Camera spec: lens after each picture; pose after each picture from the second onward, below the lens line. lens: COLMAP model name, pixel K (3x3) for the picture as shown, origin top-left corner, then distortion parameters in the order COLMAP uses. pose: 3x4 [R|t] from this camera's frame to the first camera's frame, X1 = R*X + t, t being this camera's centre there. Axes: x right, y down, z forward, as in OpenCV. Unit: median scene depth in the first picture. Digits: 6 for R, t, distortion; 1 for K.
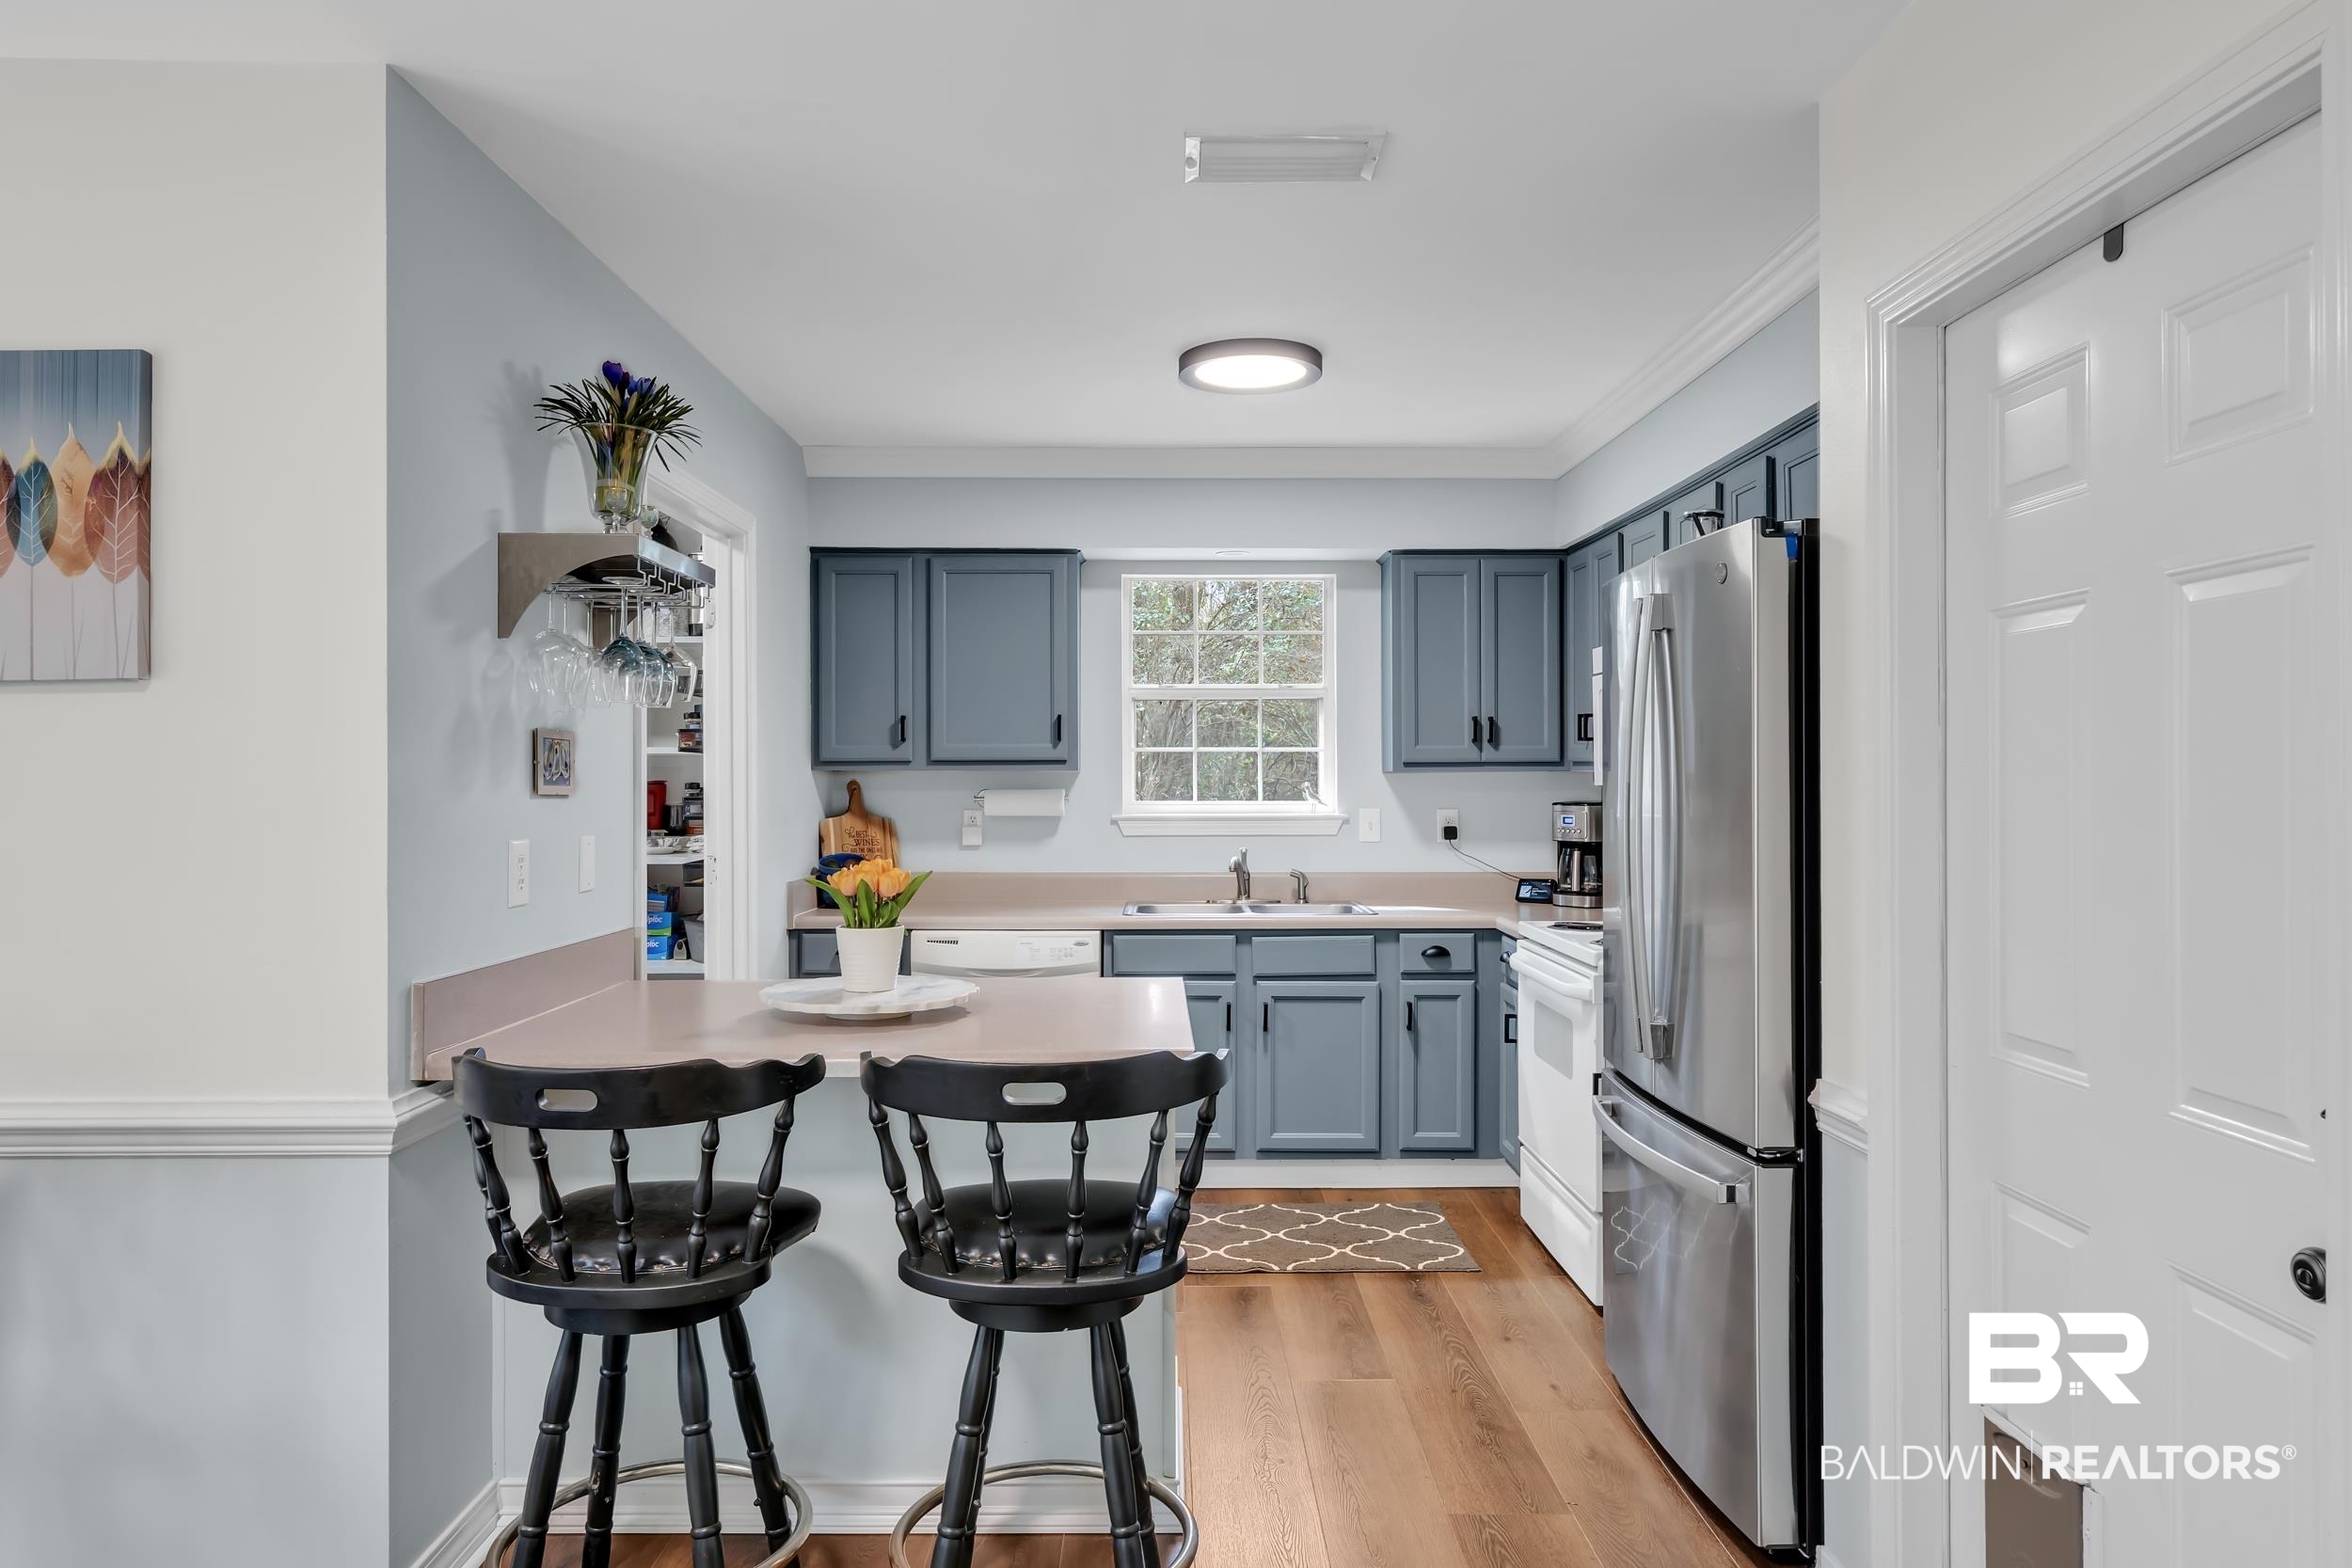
lens RADIAL K [[1456.4, 0, 1179.8], [0, 1456.4, 776.0], [0, 0, 1]] dist [-0.000776, 0.003622]
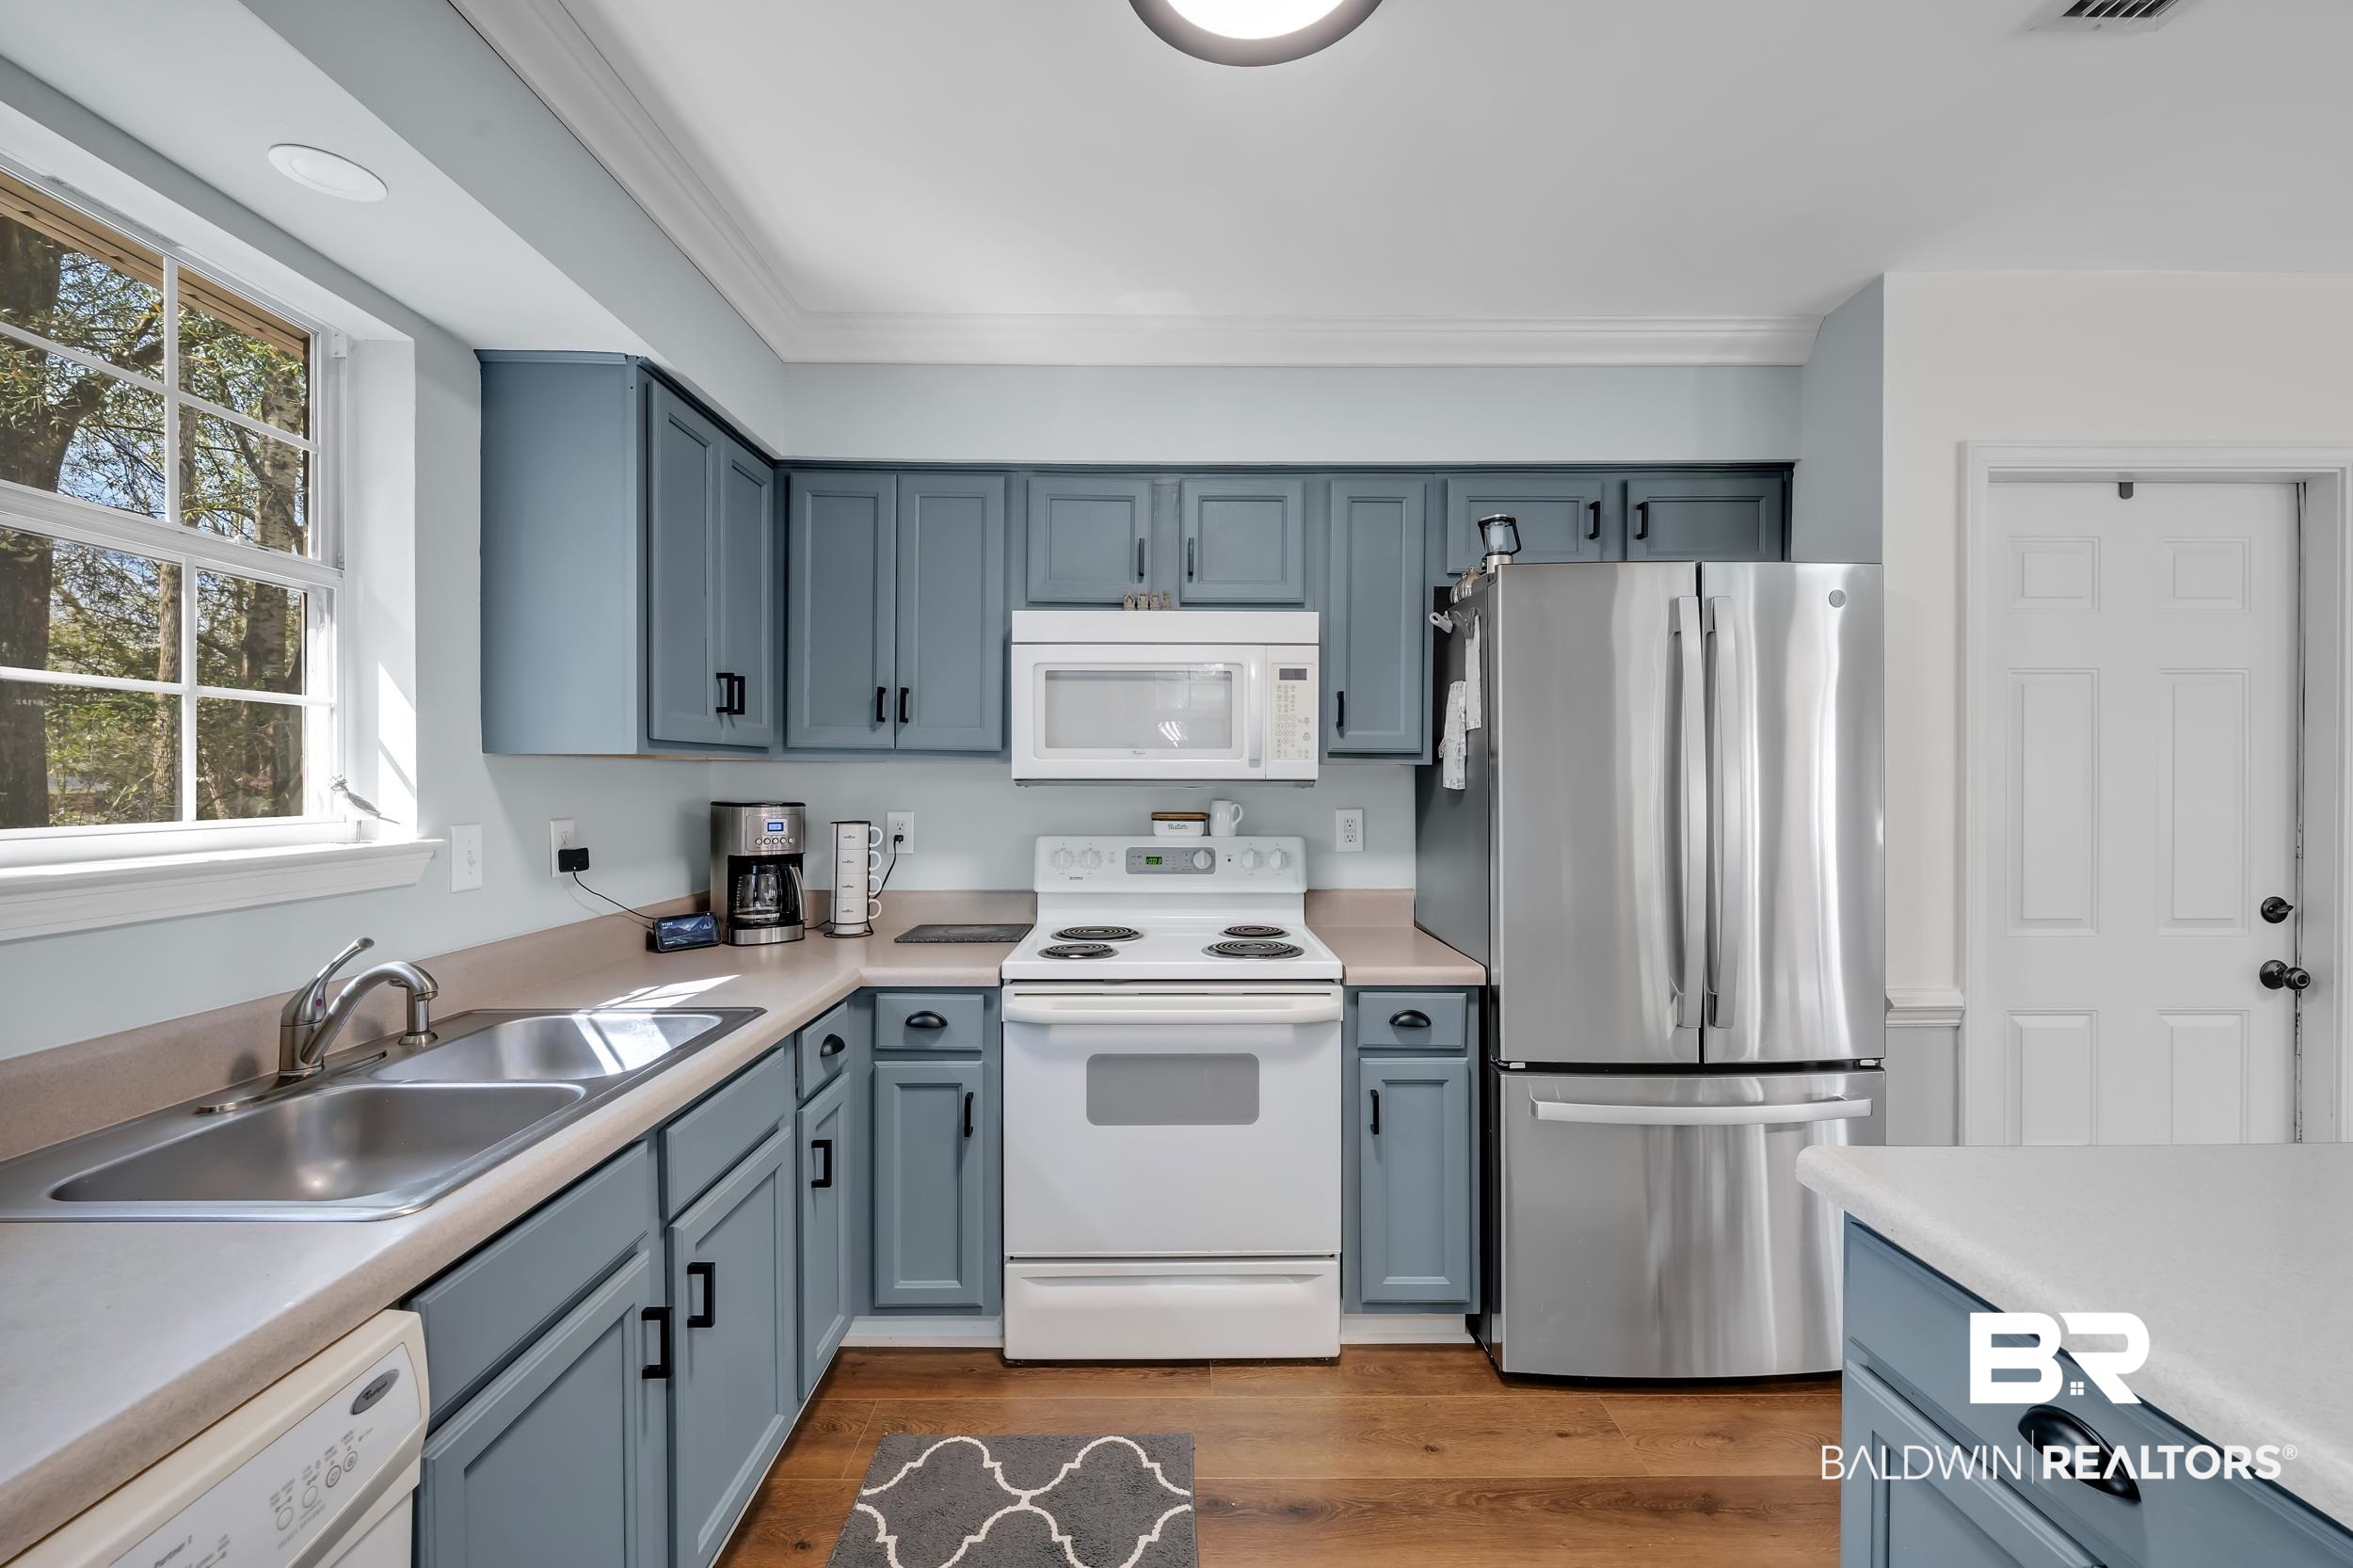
lens RADIAL K [[968.1, 0, 1170.0], [0, 968.1, 778.6], [0, 0, 1]] dist [0.003914, 0.000330]
pose [[0.010407, -0.000091, 0.999946, -0.241312], [-0.006219, 0.999981, 0.000156, 0.004278], [-0.999927, -0.006220, 0.010407, 0.853998]]
